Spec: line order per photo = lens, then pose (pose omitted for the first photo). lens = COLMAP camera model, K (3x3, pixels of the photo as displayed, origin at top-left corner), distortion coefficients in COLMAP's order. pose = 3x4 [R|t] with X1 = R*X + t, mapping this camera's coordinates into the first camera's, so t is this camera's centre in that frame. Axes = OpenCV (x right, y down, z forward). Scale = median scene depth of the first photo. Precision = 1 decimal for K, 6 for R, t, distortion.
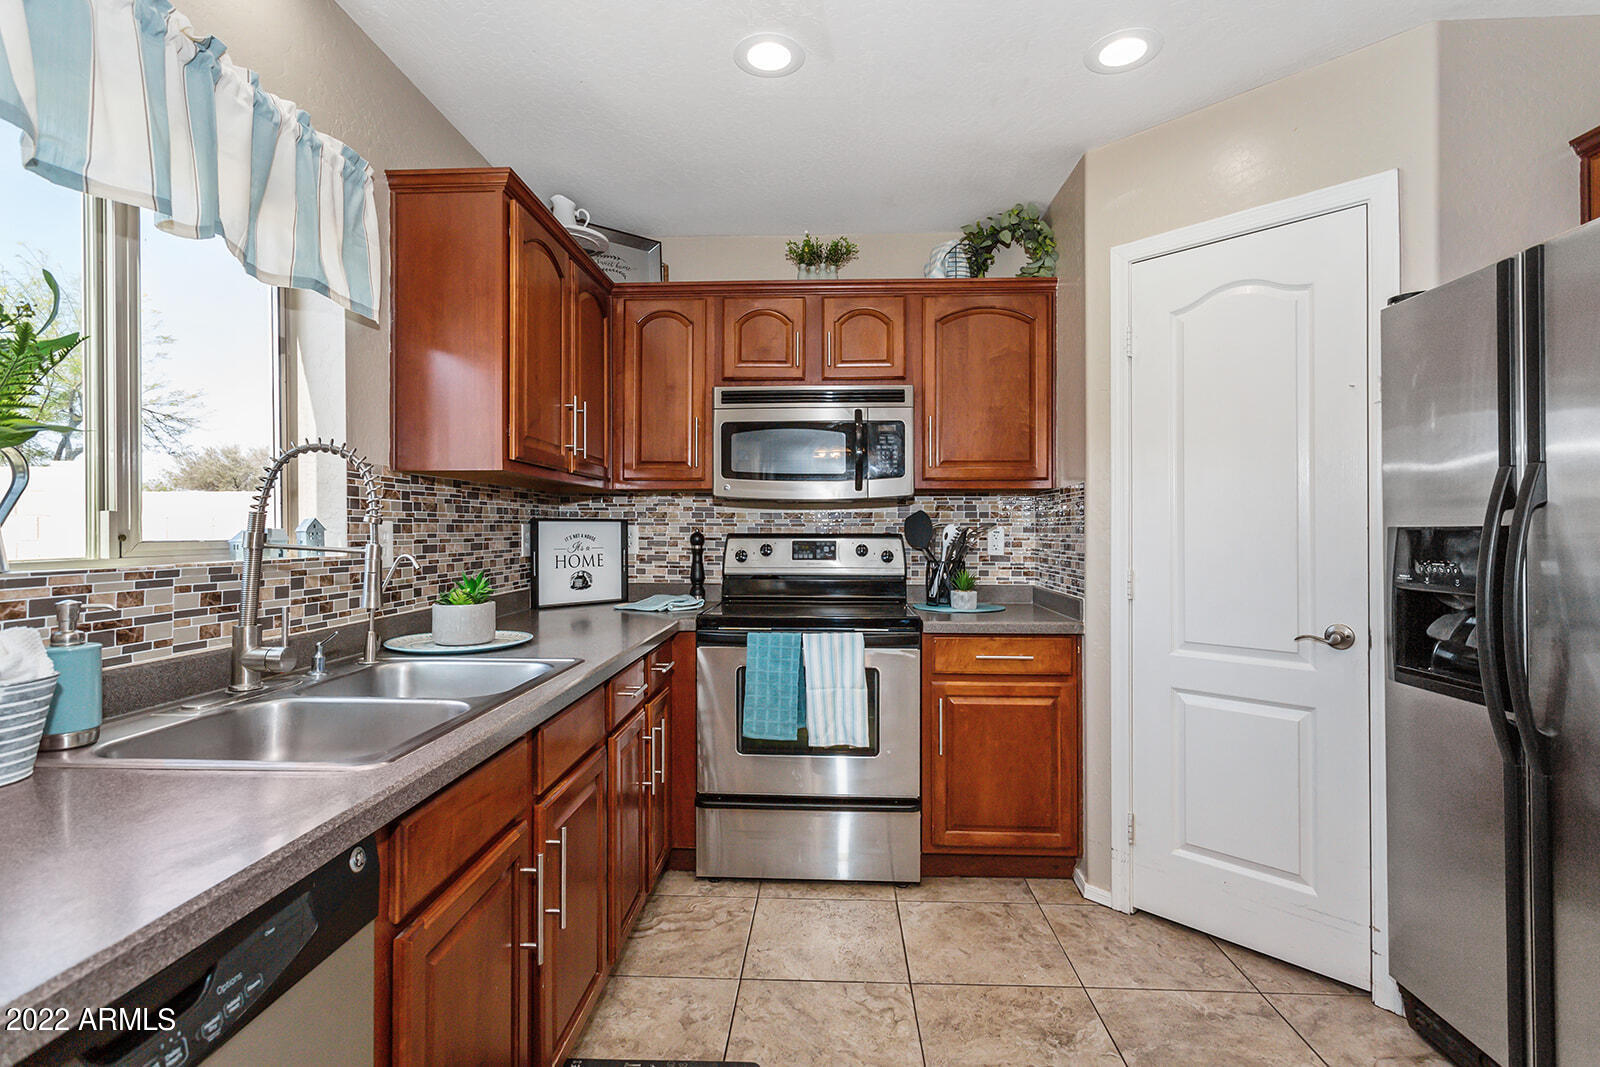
lens RADIAL K [[758.9, 0, 804.9], [0, 758.9, 530.5], [0, 0, 1]] dist [0.001541, 0.000109]
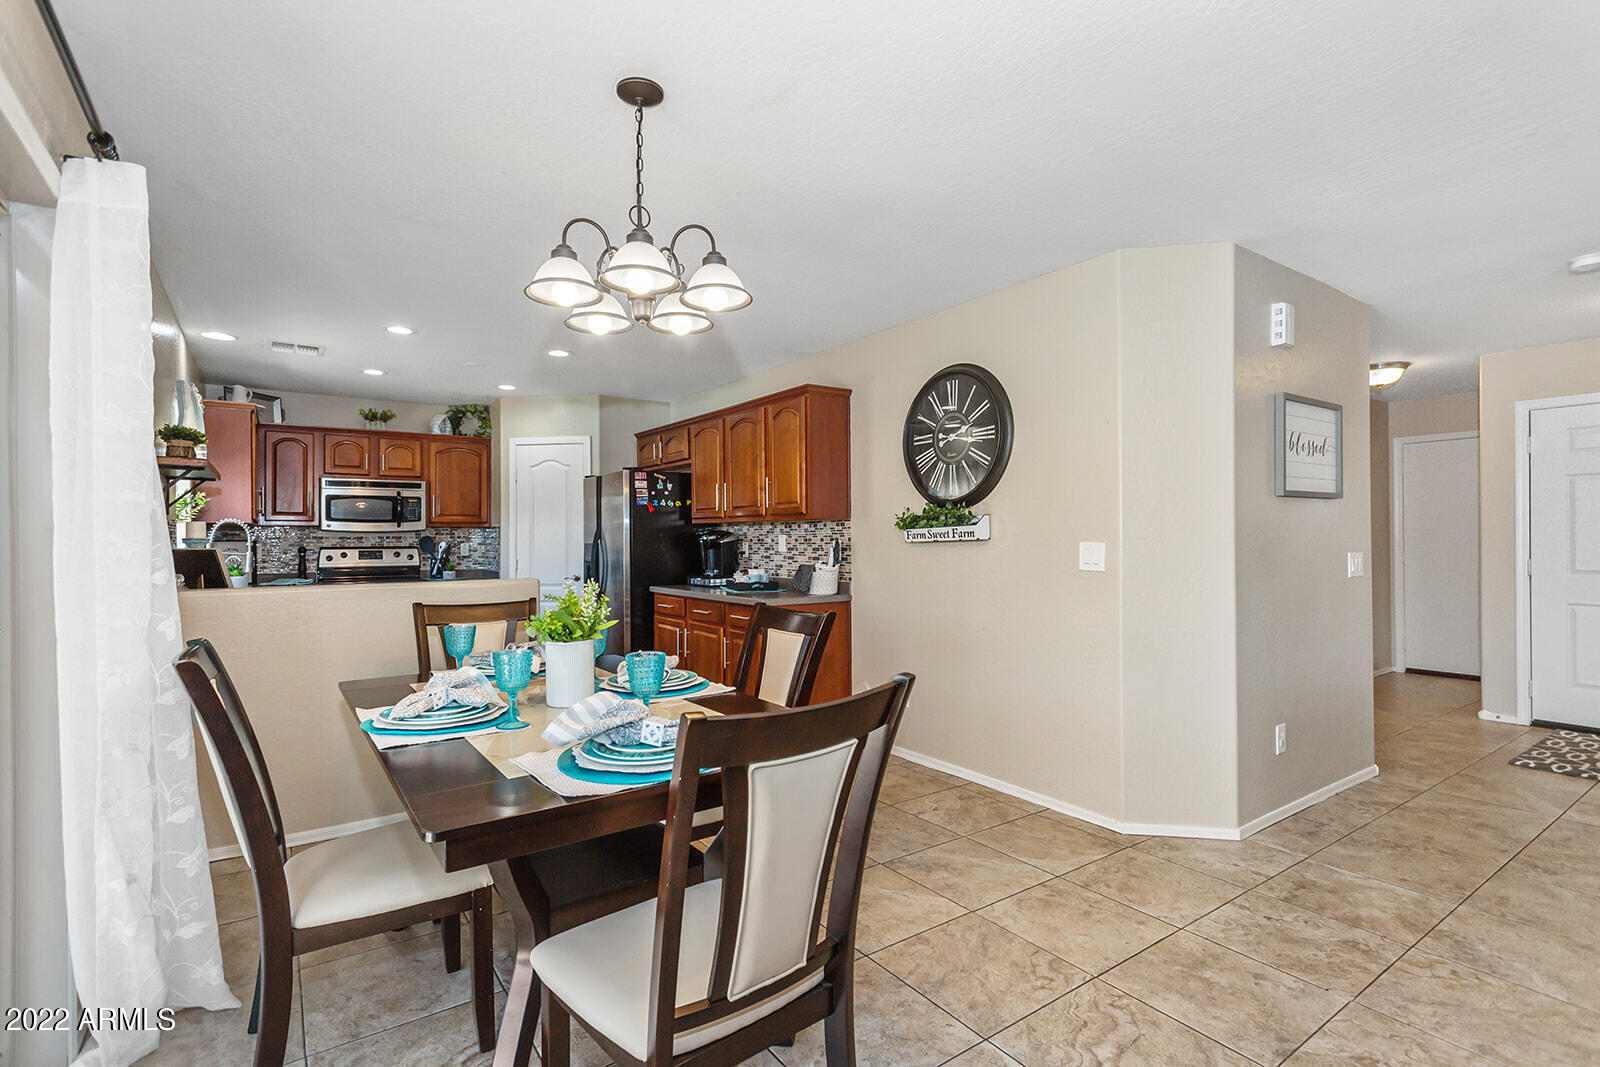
lens RADIAL K [[758.9, 0, 804.9], [0, 758.9, 530.5], [0, 0, 1]] dist [0.001541, 0.000109]
pose [[0.794034, 0.002350, 0.607868, -0.314708], [0.005470, 0.999924, -0.011010, -0.011014], [-0.607848, 0.012067, 0.793962, -1.399124]]
